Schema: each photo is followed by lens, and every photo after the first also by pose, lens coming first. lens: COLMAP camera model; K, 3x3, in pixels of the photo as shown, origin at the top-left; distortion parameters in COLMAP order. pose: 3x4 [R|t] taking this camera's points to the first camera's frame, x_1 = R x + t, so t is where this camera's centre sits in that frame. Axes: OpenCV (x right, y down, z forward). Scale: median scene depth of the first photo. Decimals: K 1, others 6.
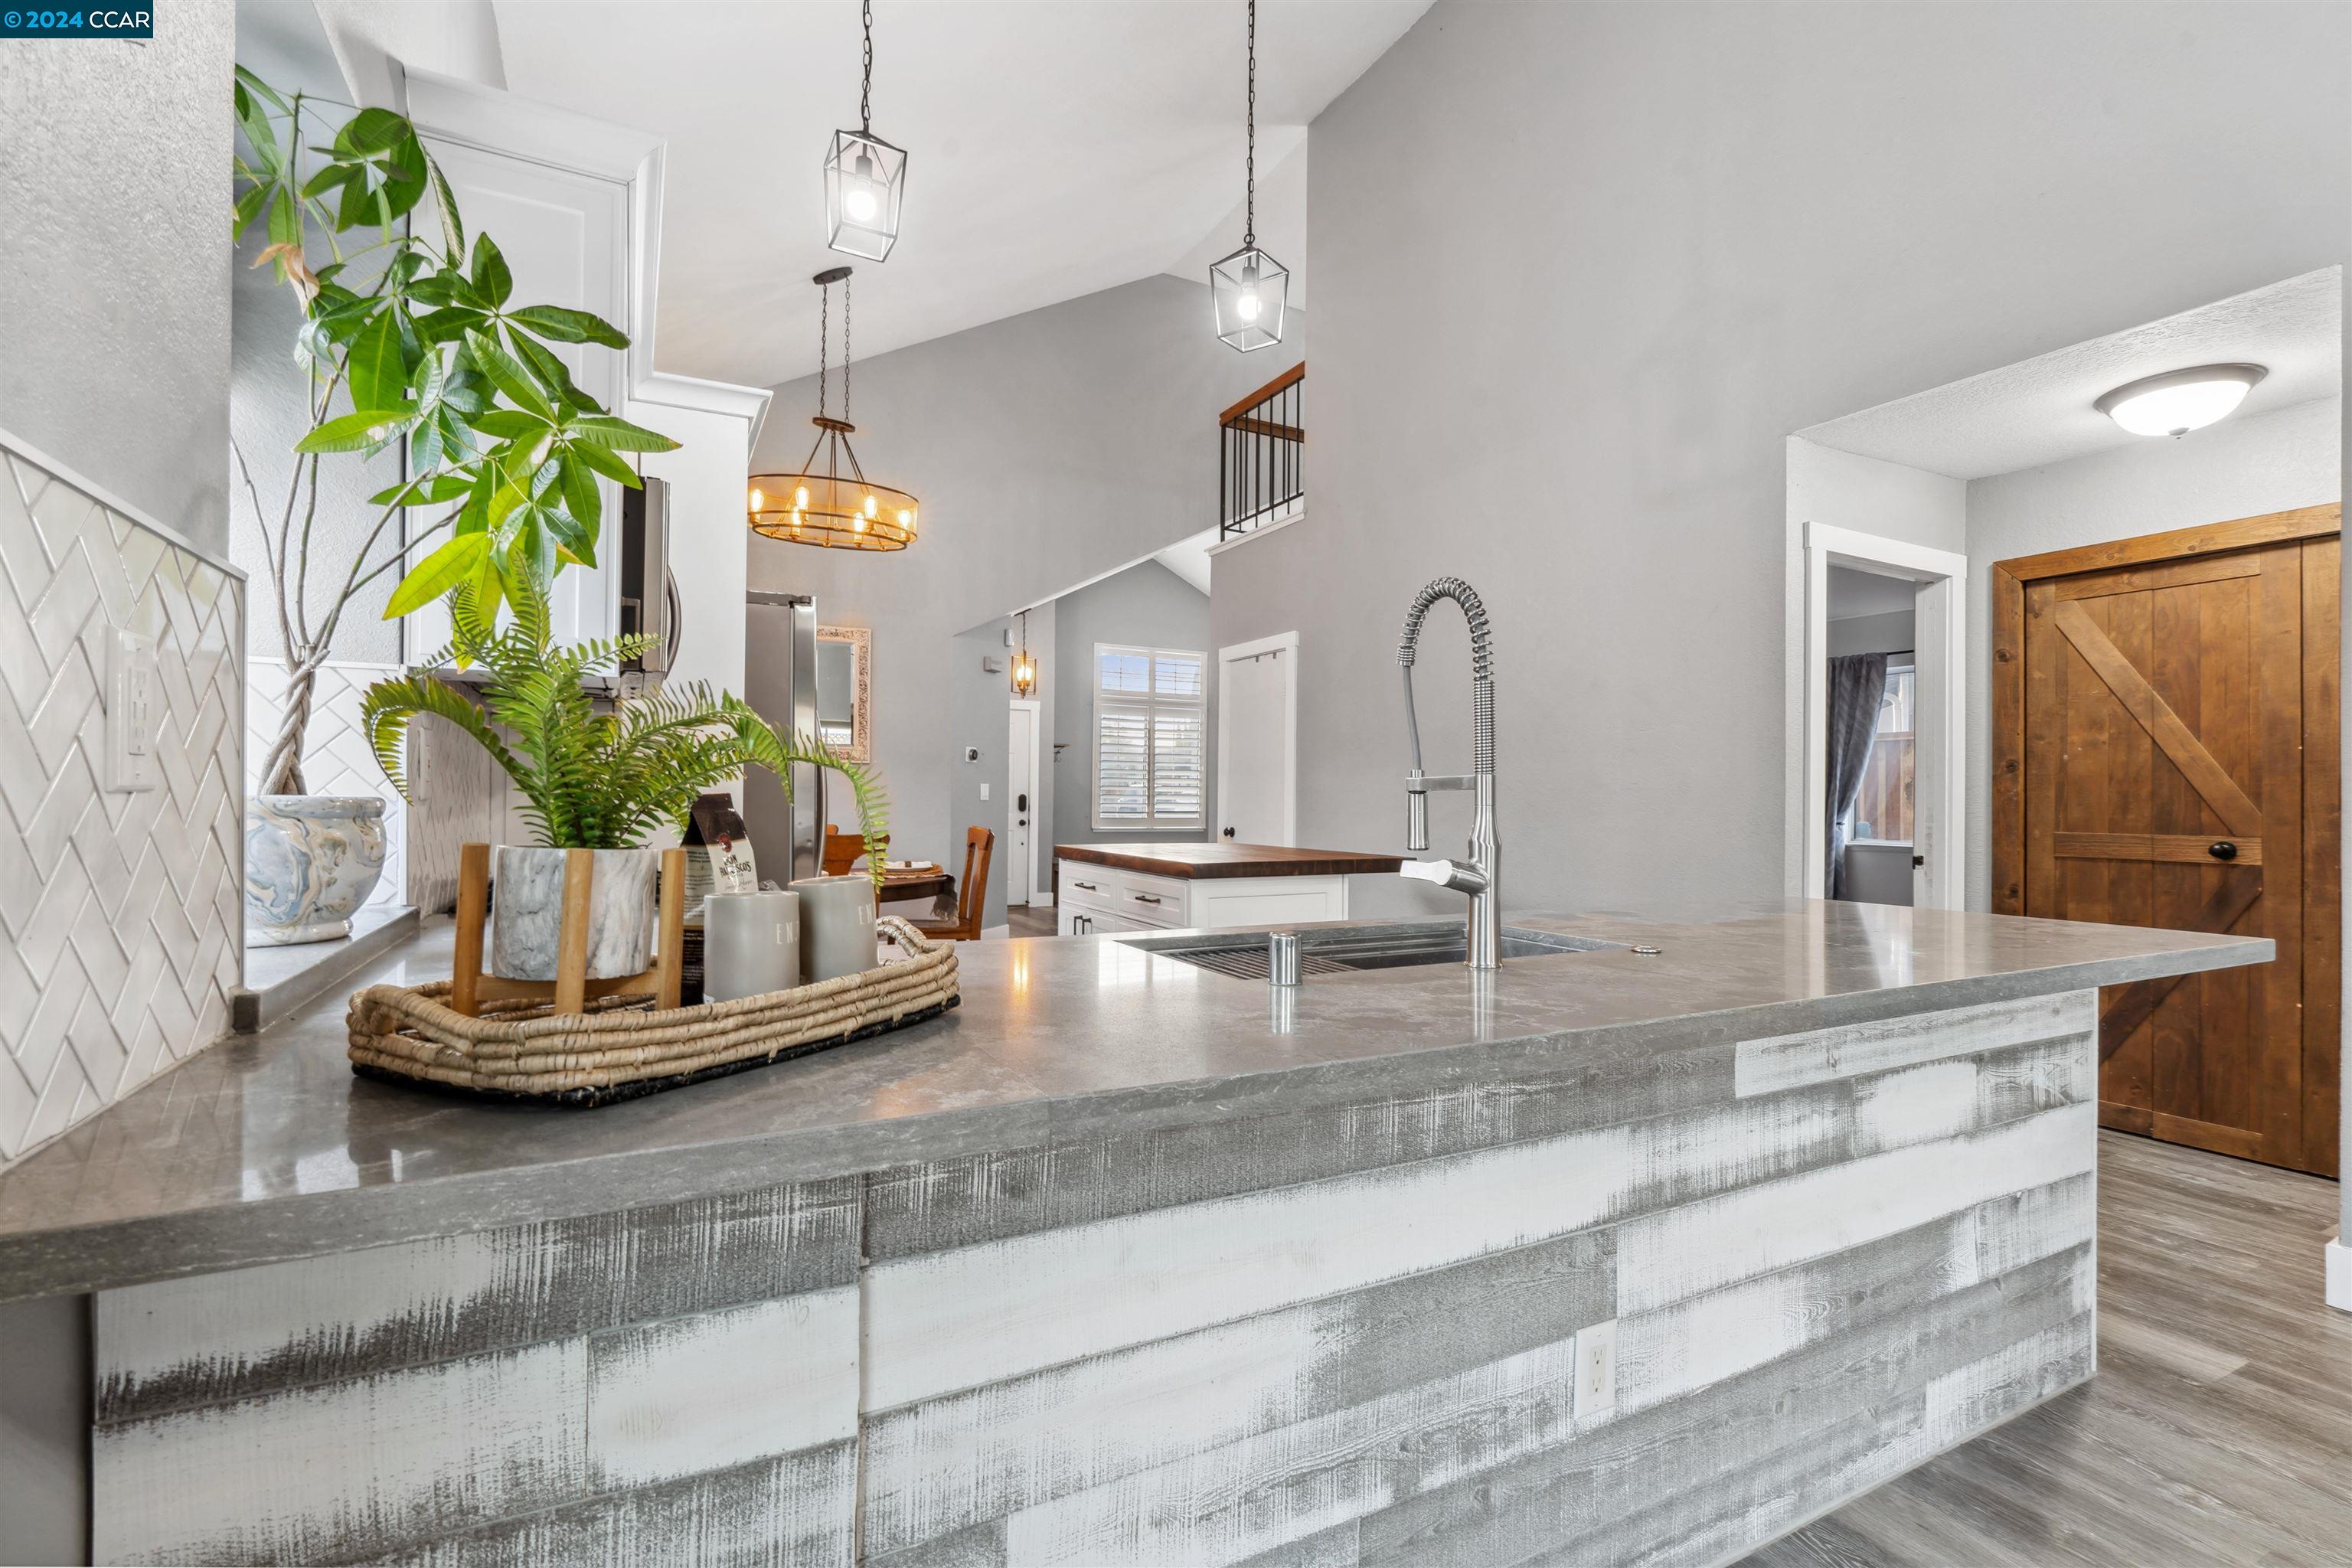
lens RADIAL K [[1055.6, 0, 1180.1], [0, 1055.6, 792.8], [0, 0, 1]] dist [-0.006331, -0.000186]
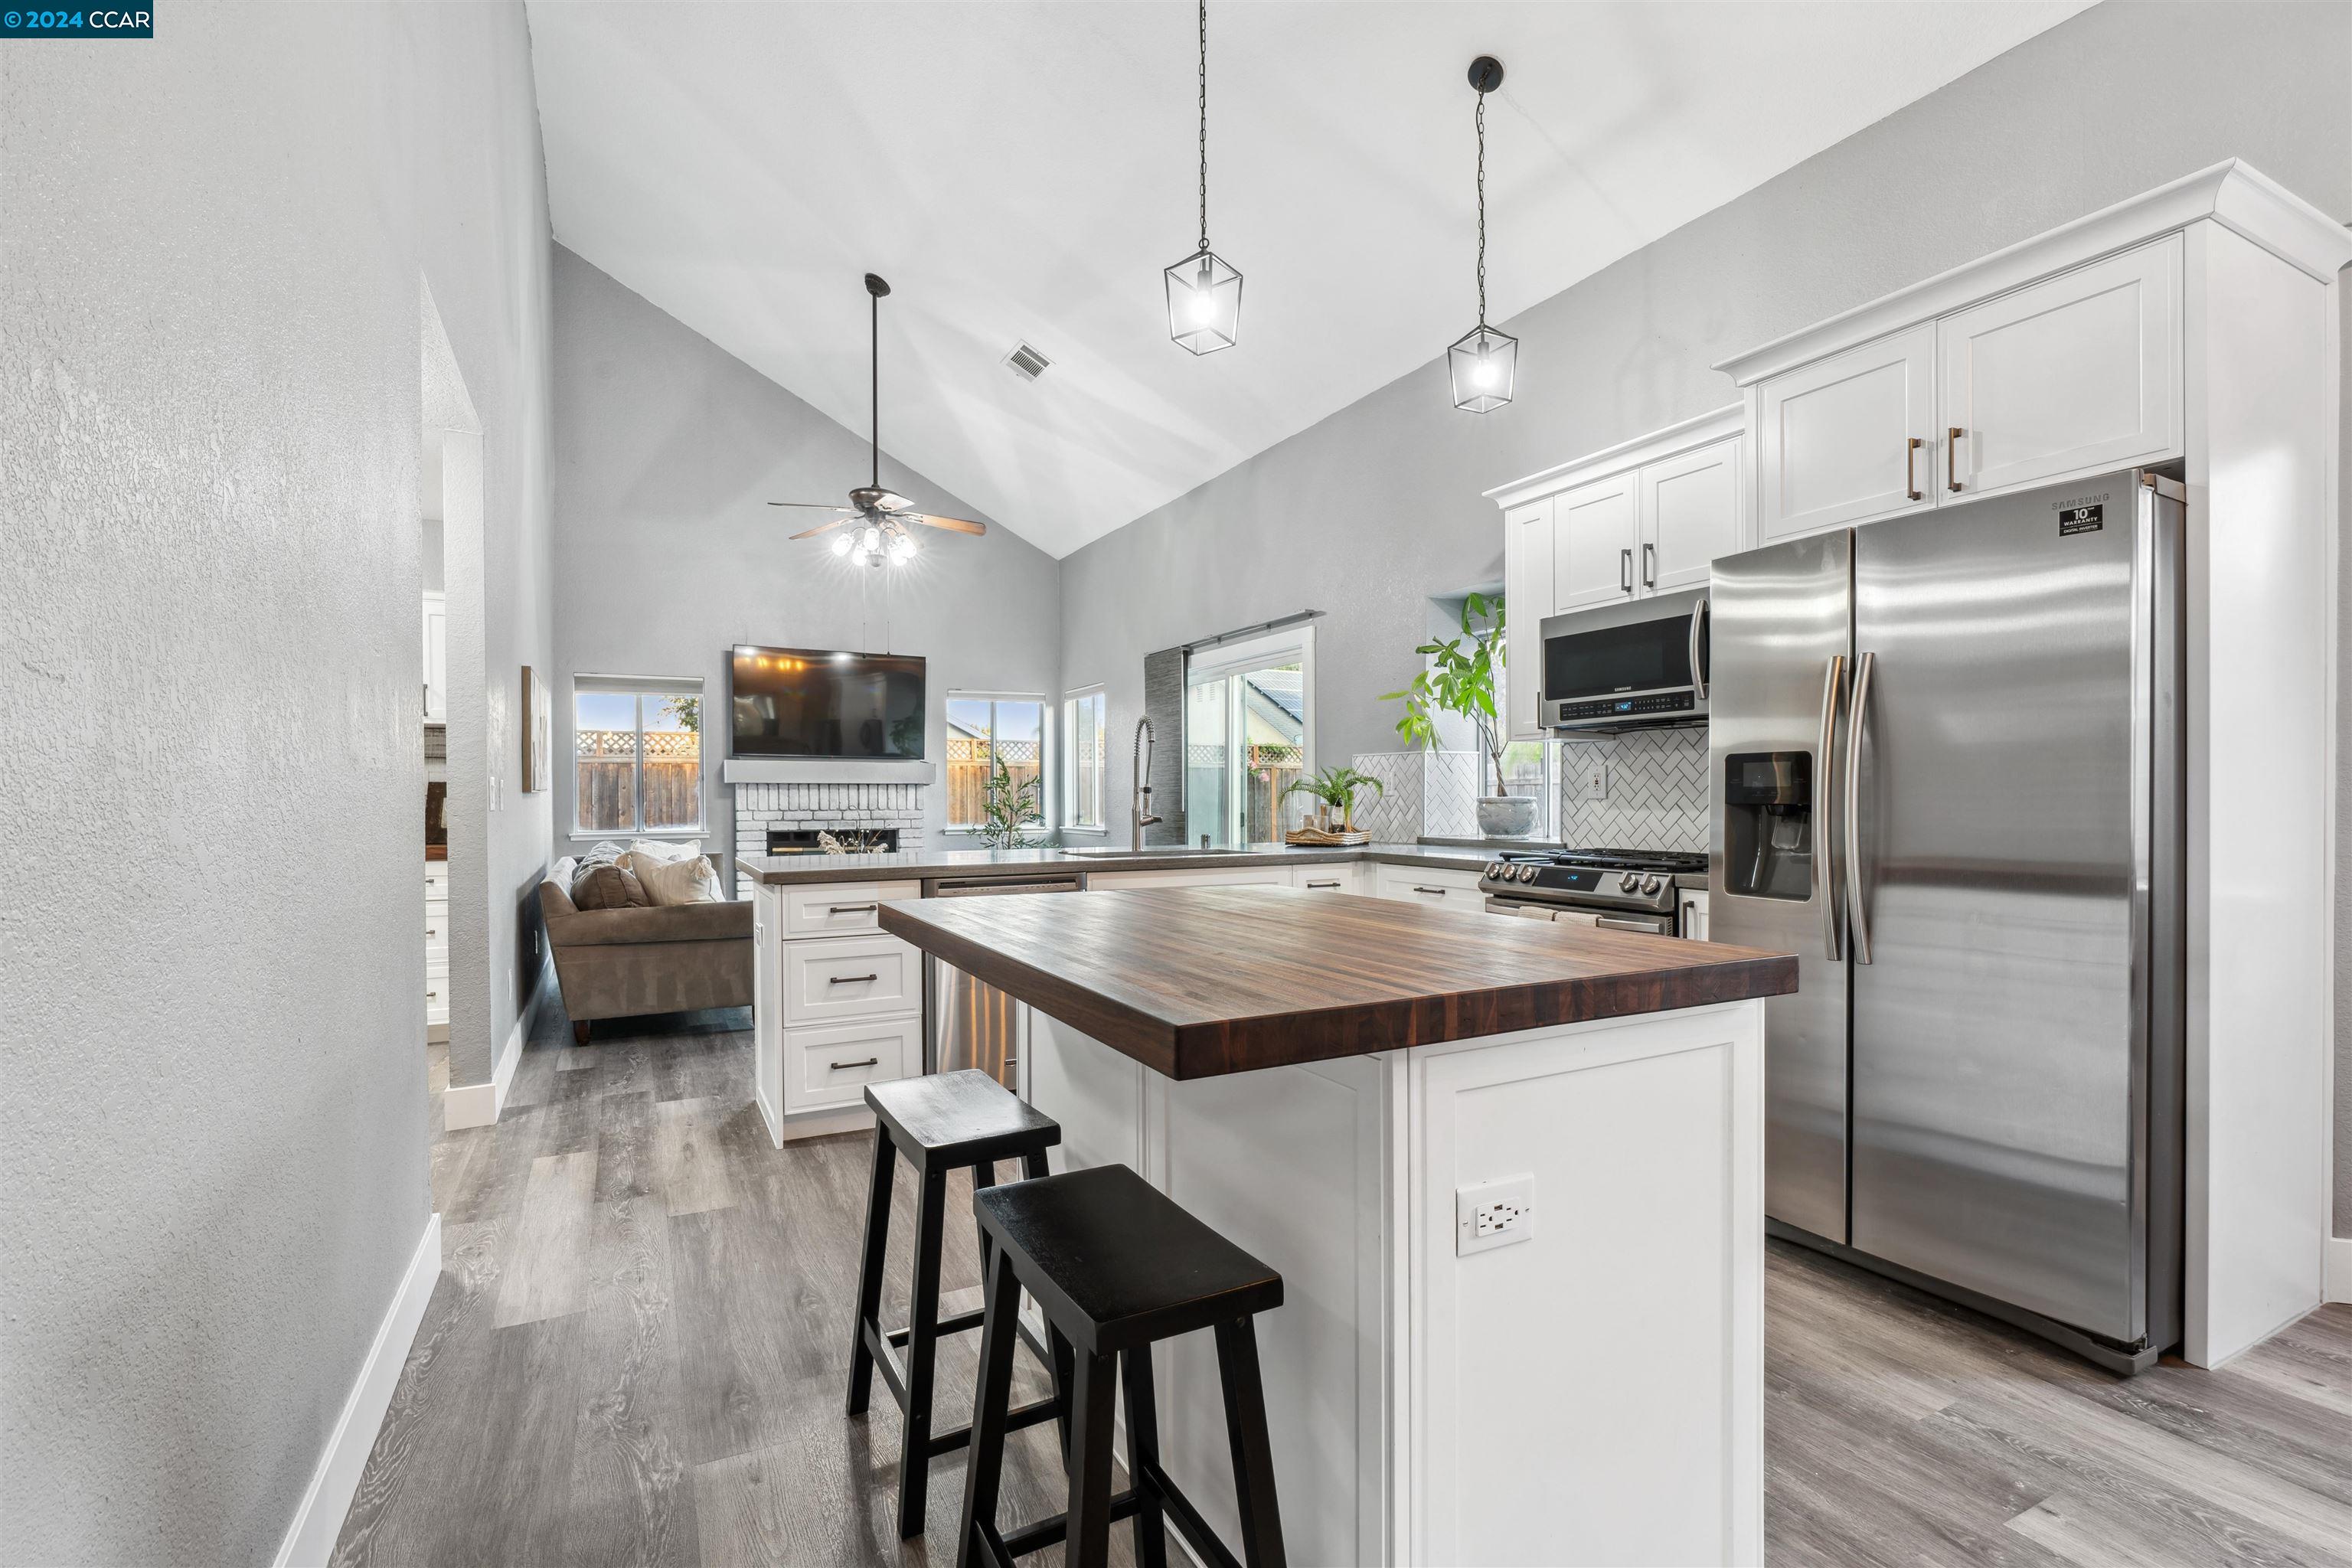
lens RADIAL K [[1073.5, 0, 1166.6], [0, 1073.5, 800.6], [0, 0, 1]] dist [-0.003331, 0.000118]
pose [[-0.999948, -0.006294, 0.007994, 0.142996], [-0.006299, 0.999980, -0.000598, 0.016888], [-0.007990, -0.000648, -0.999968, 3.201127]]
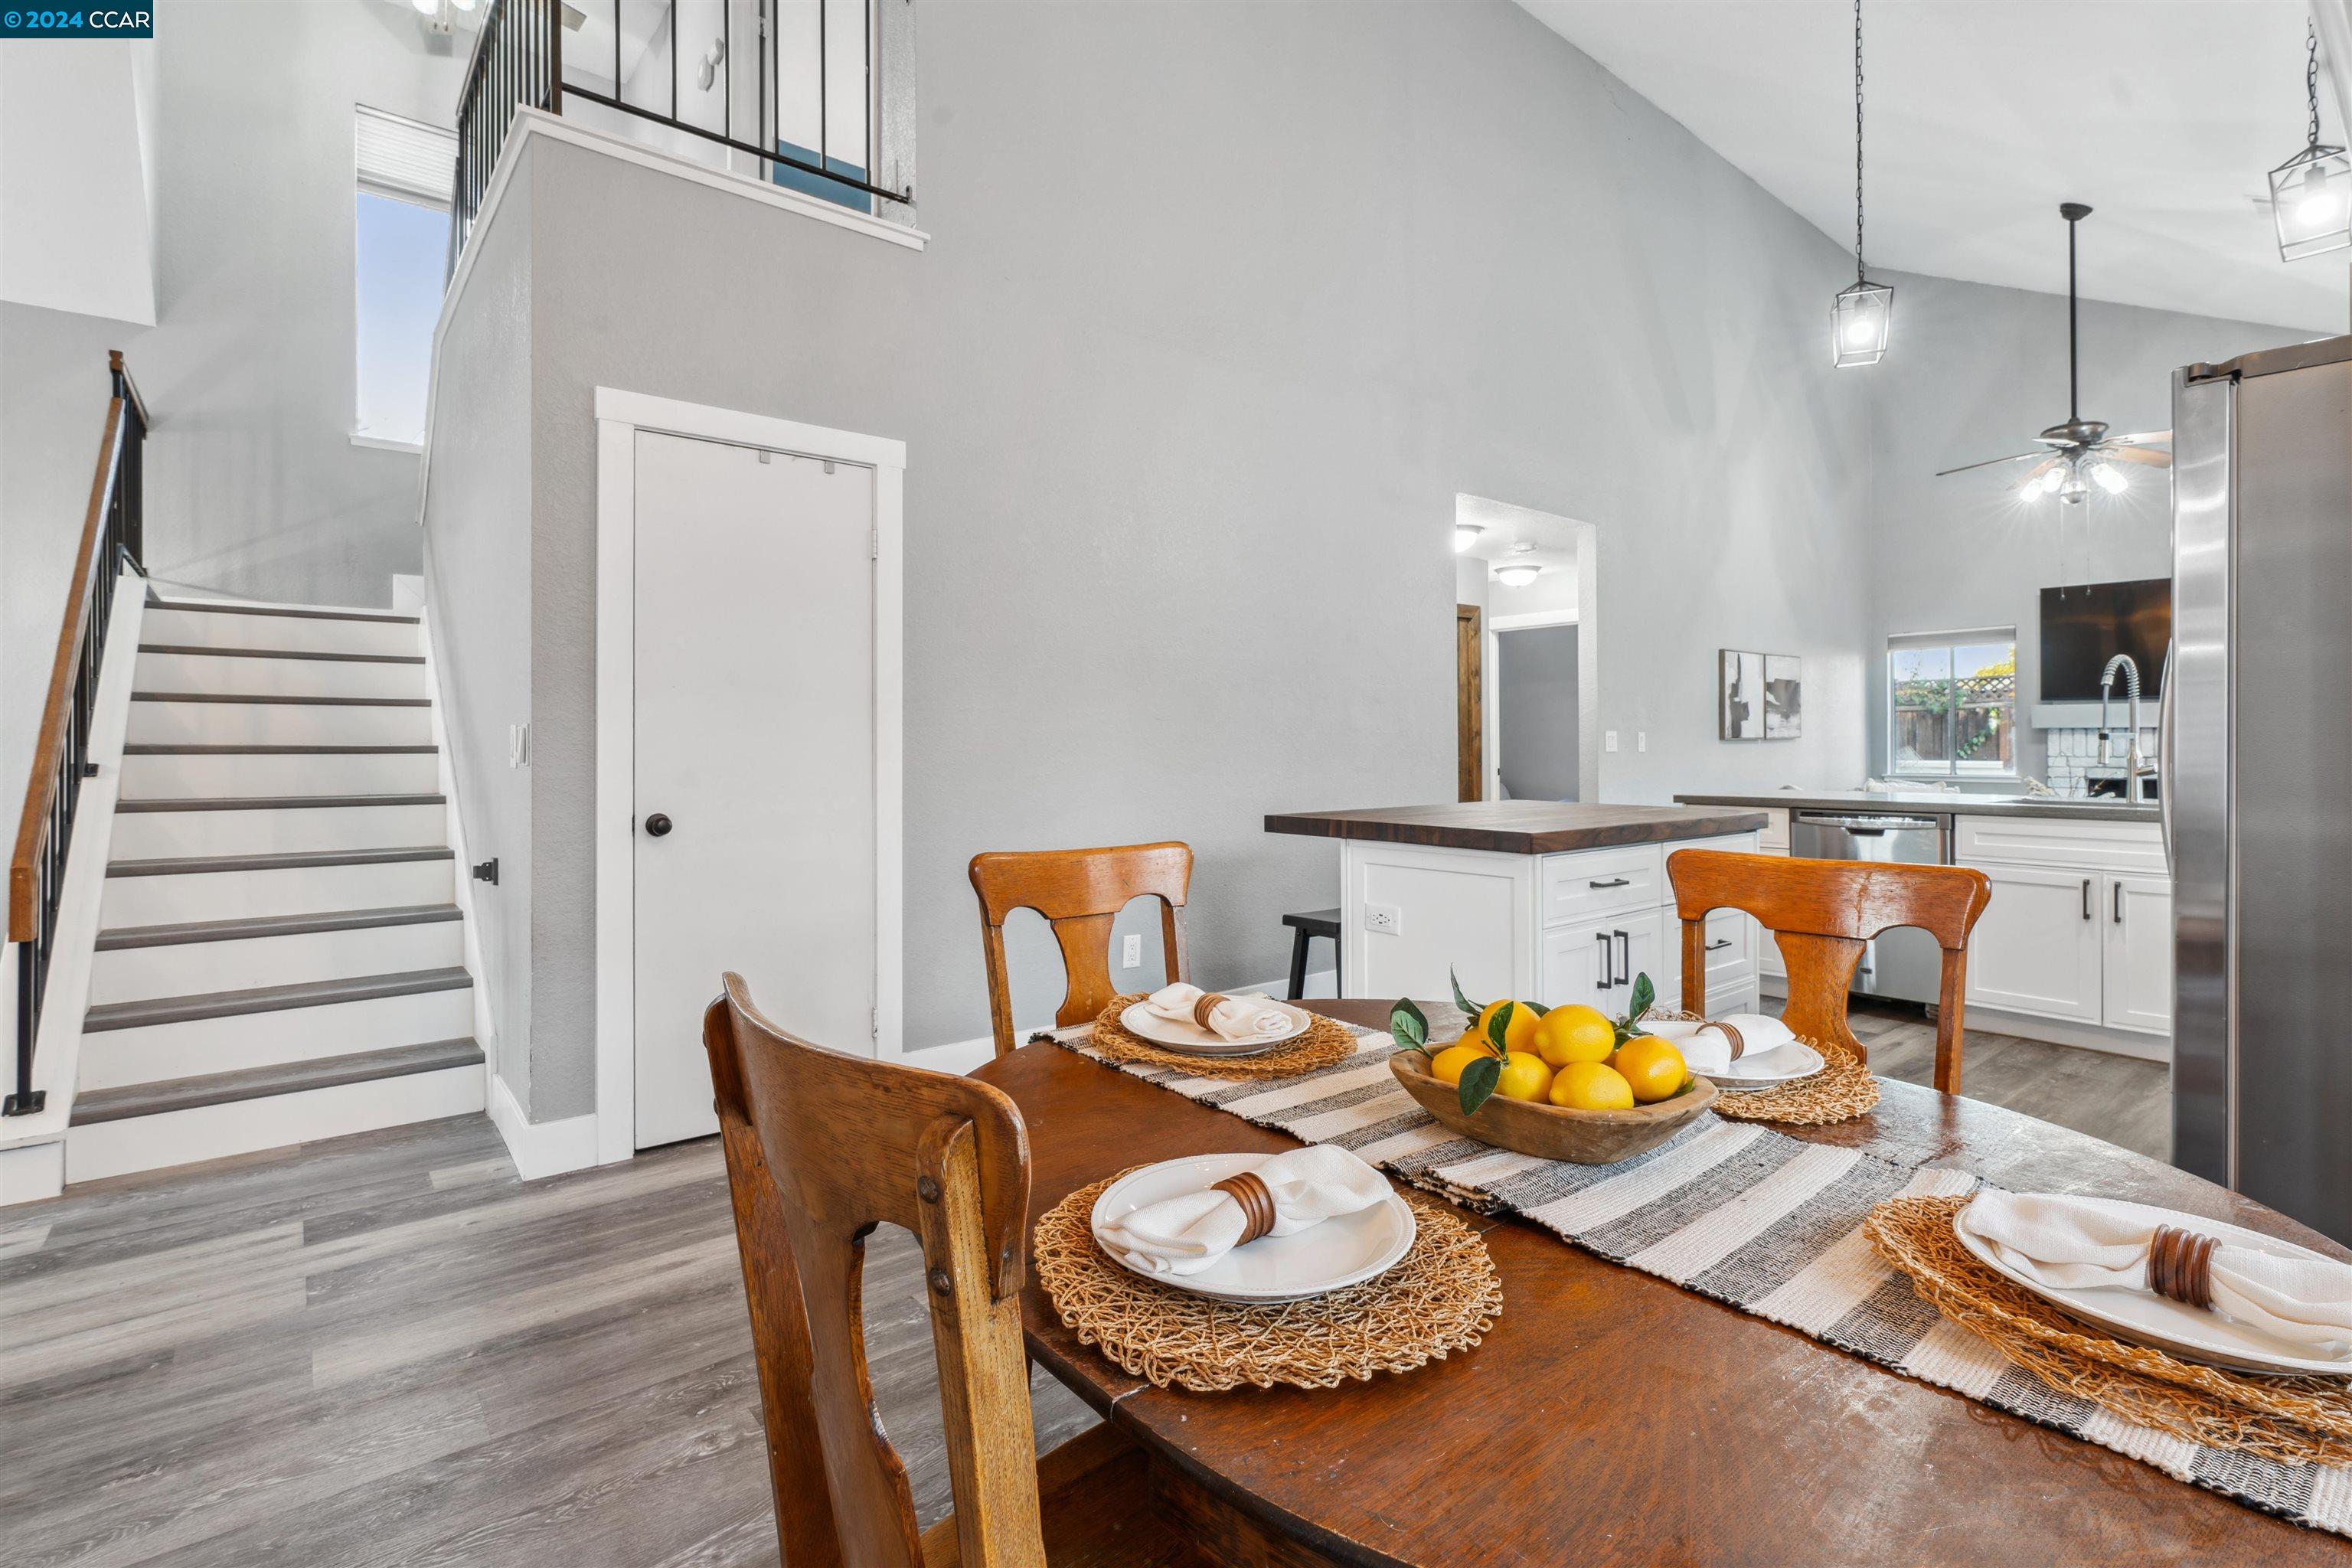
lens RADIAL K [[1090.0, 0, 1181.4], [0, 1090.0, 750.2], [0, 0, 1]] dist [-0.003217, -0.000165]
pose [[-0.204326, -0.015658, 0.978778, -1.558647], [-0.004697, 0.999876, 0.015014, -0.005728], [-0.978892, -0.001530, -0.204375, 3.150319]]
